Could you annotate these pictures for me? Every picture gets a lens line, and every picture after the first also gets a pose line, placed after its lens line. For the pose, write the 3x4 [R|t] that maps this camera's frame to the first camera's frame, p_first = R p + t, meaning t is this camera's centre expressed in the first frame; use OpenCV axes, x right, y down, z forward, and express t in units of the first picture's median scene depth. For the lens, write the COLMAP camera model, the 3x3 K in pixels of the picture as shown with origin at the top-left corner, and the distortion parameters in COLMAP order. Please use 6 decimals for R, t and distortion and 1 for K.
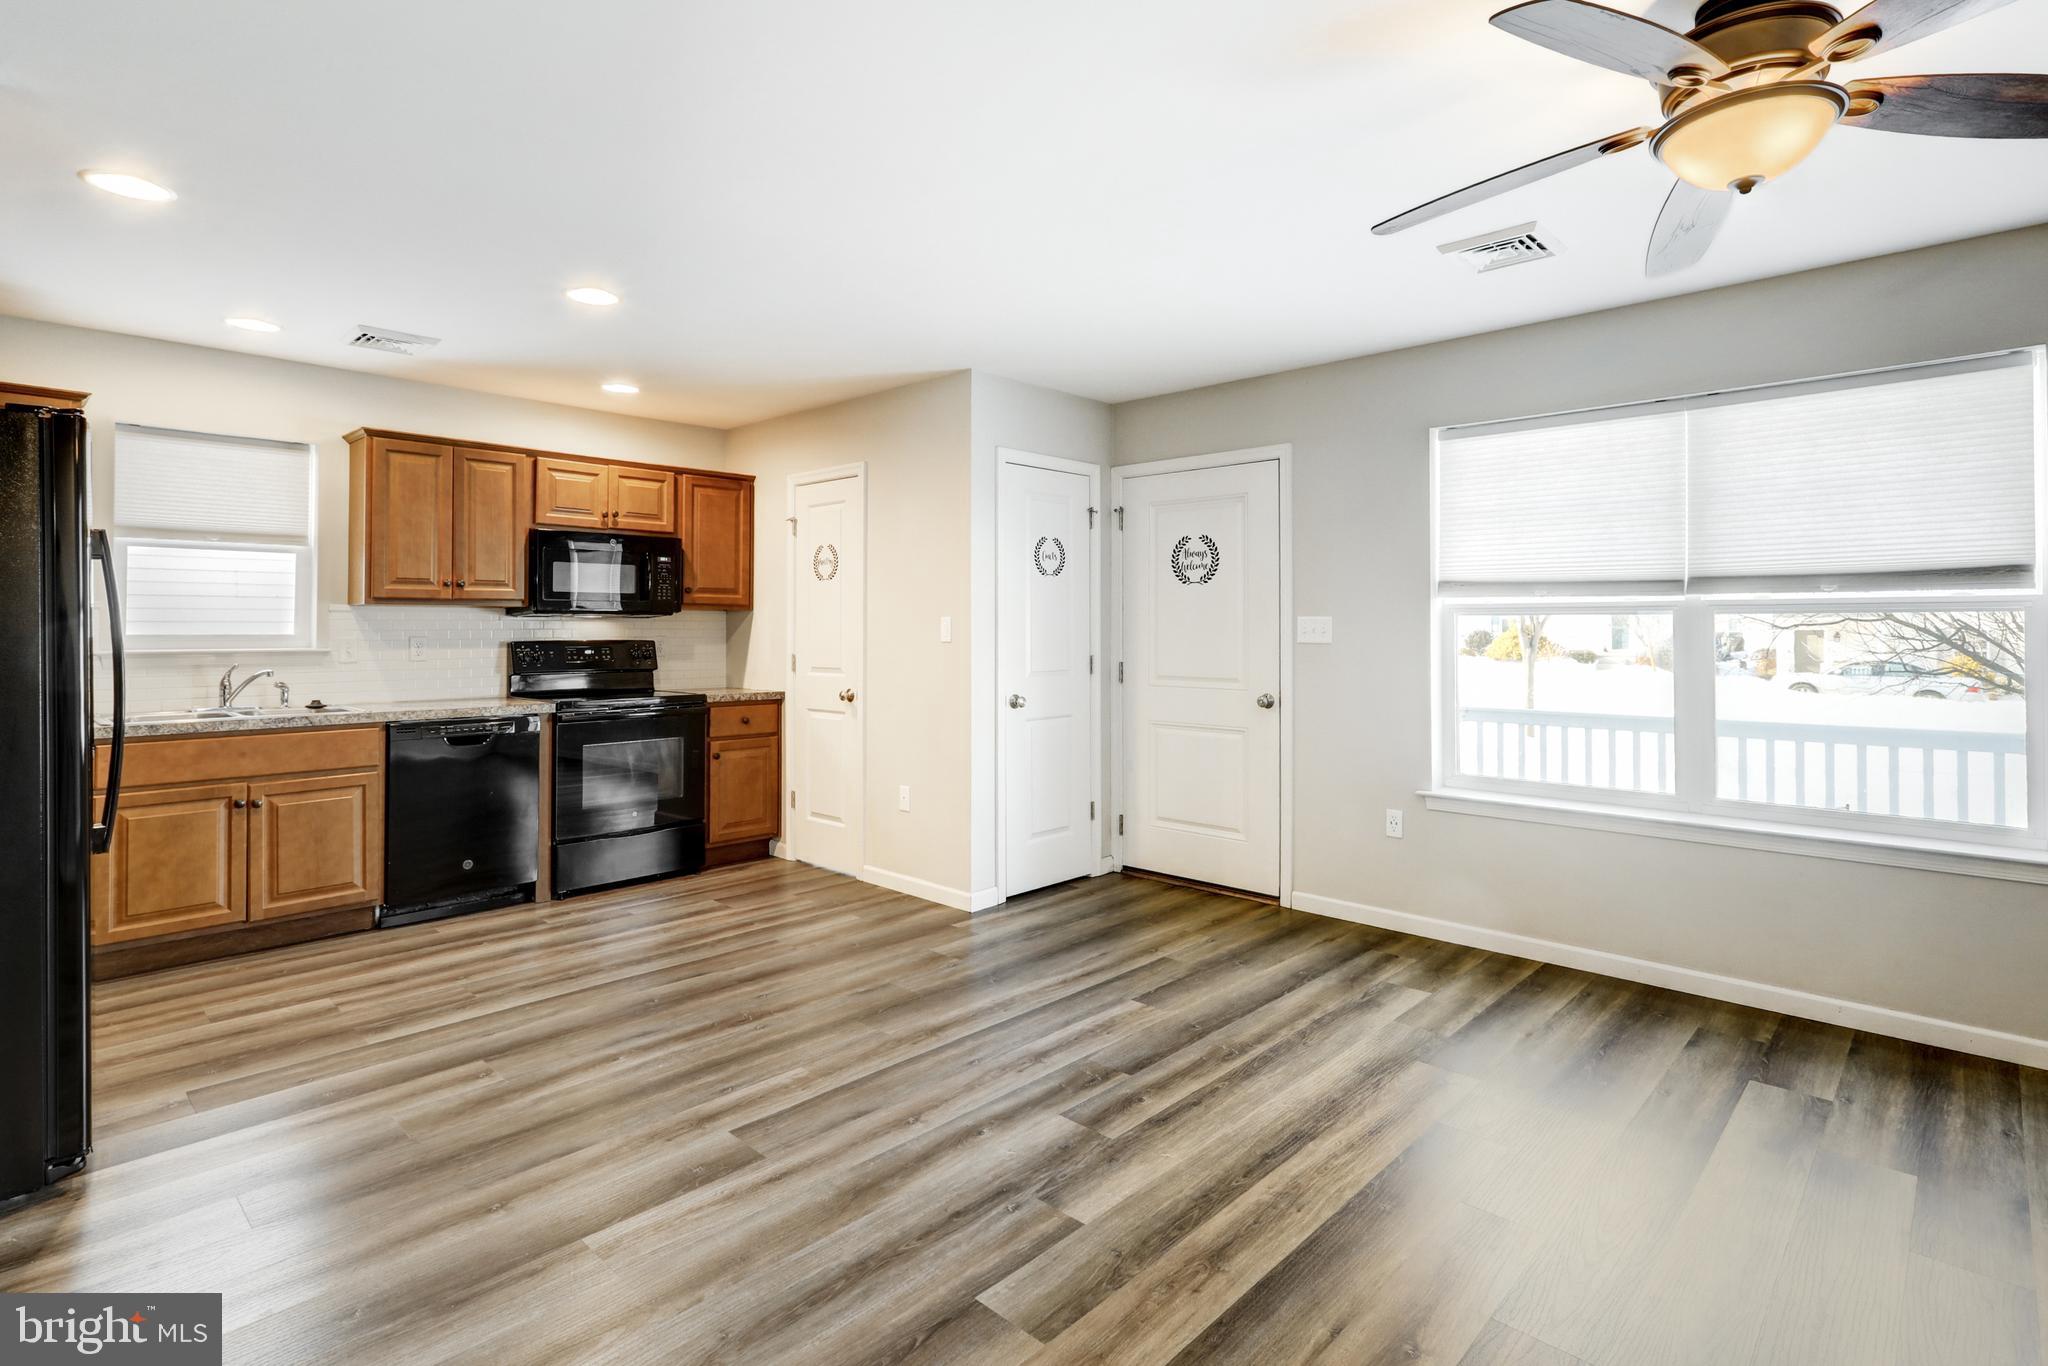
lens RADIAL K [[1010.6, 0, 1028.8], [0, 1010.6, 610.1], [0, 0, 1]] dist [-0.008915, 0.006085]
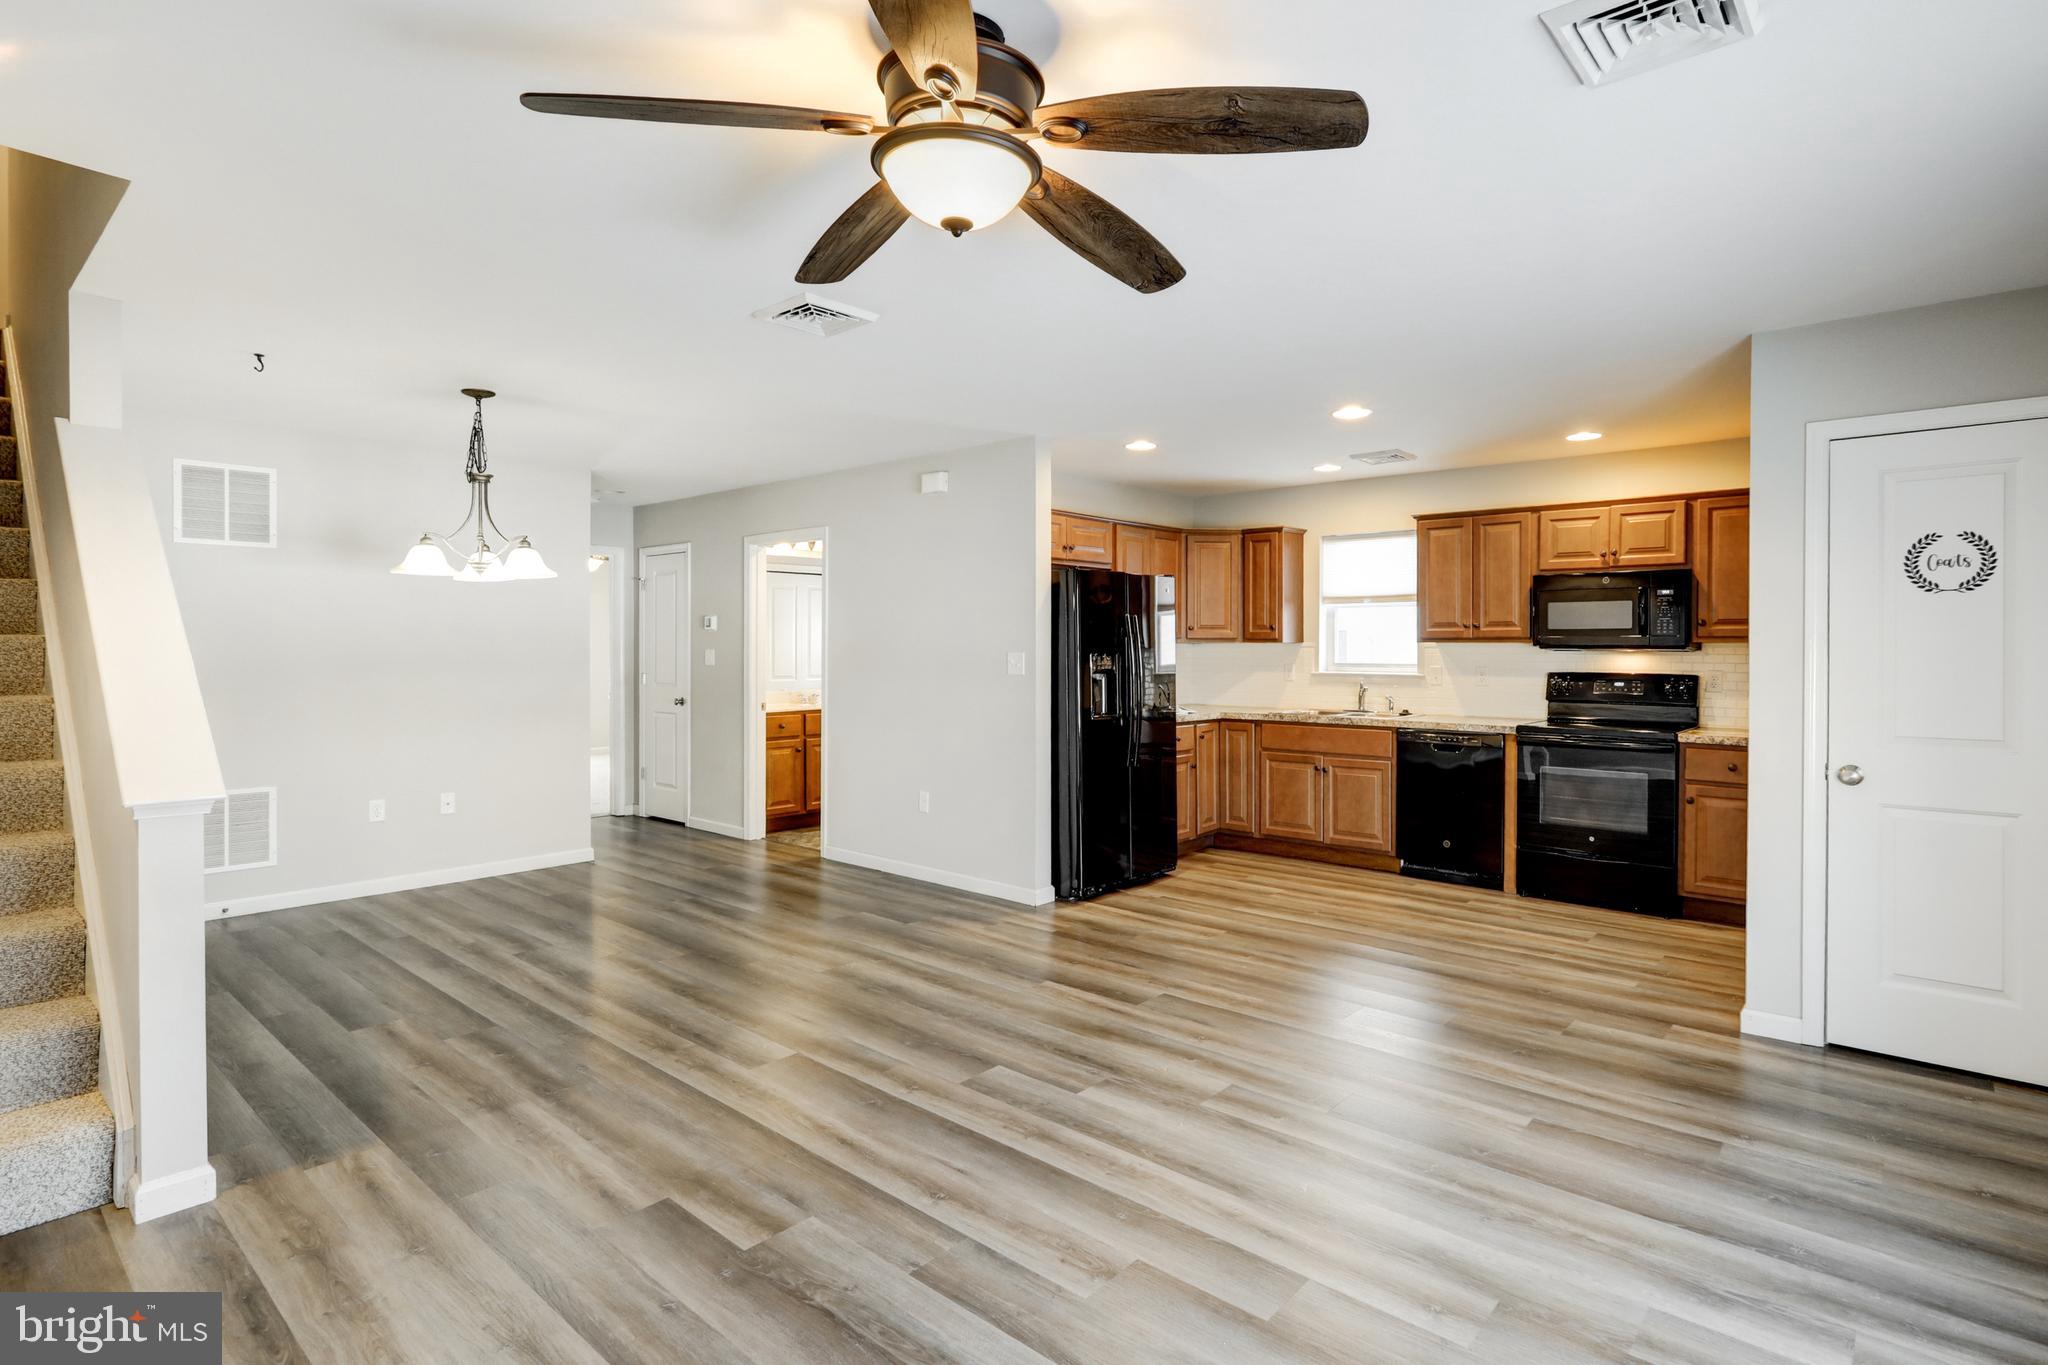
lens RADIAL K [[1010.6, 0, 1062.6], [0, 1010.6, 667.5], [0, 0, 1]] dist [-0.008915, 0.006085]
pose [[0.049208, 0.020478, -0.998579, 0.768452], [0.017692, 0.999615, 0.021371, -0.011436], [0.998632, -0.018718, 0.048826, 0.484953]]
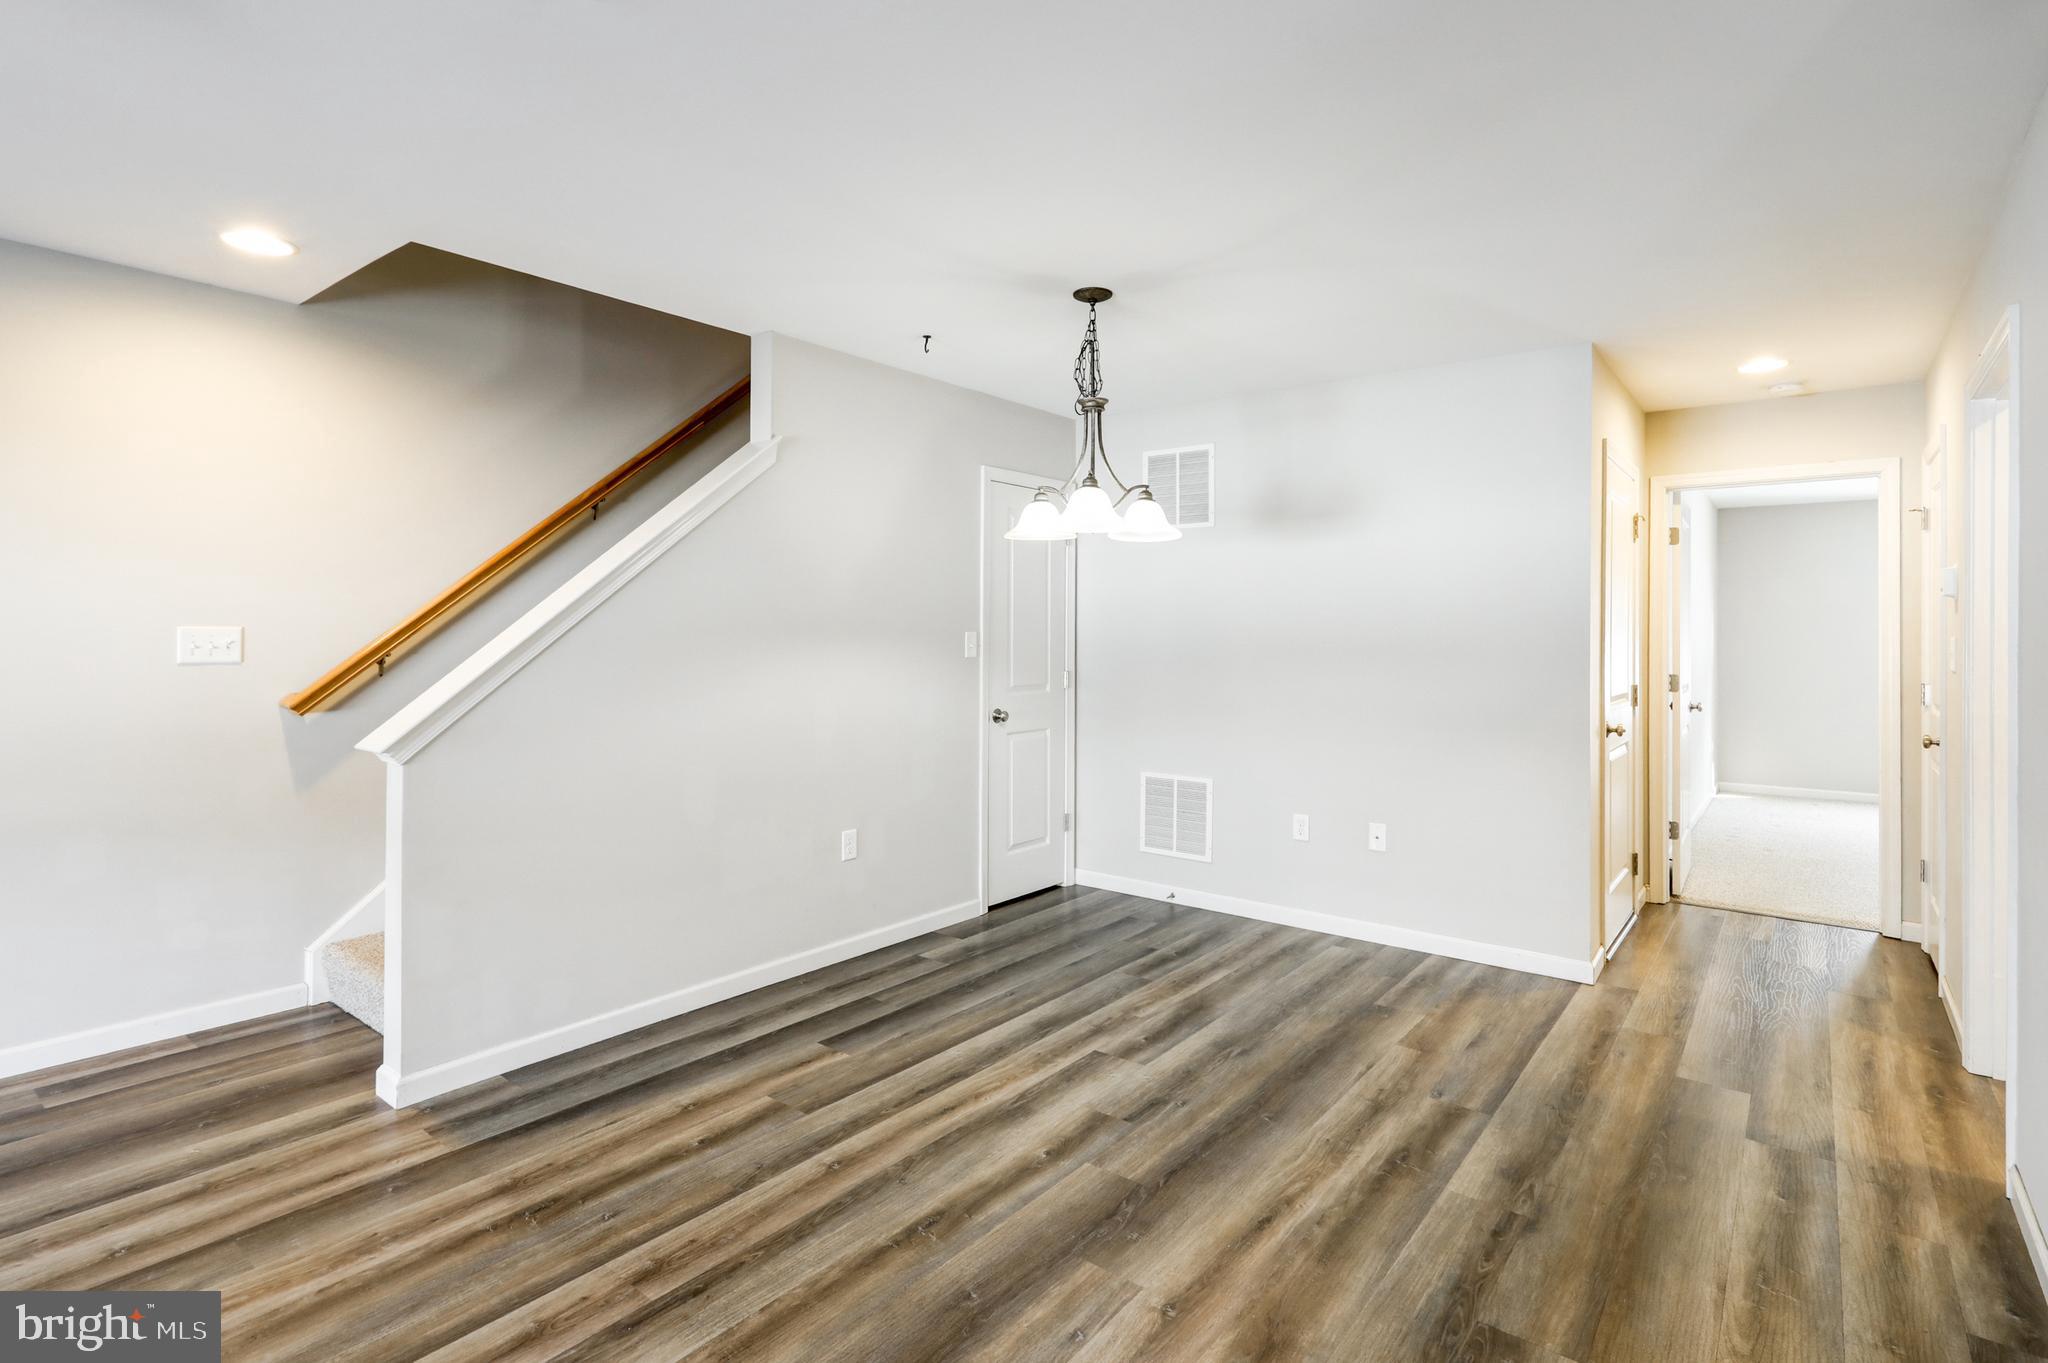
lens RADIAL K [[1010.6, 0, 1013.8], [0, 1010.6, 620.7], [0, 0, 1]] dist [-0.008915, 0.006085]
pose [[-0.995706, -0.008081, -0.092221, -0.208721], [-0.005127, 0.999467, -0.032228, 0.001412], [0.092432, -0.031616, -0.995217, 0.726877]]
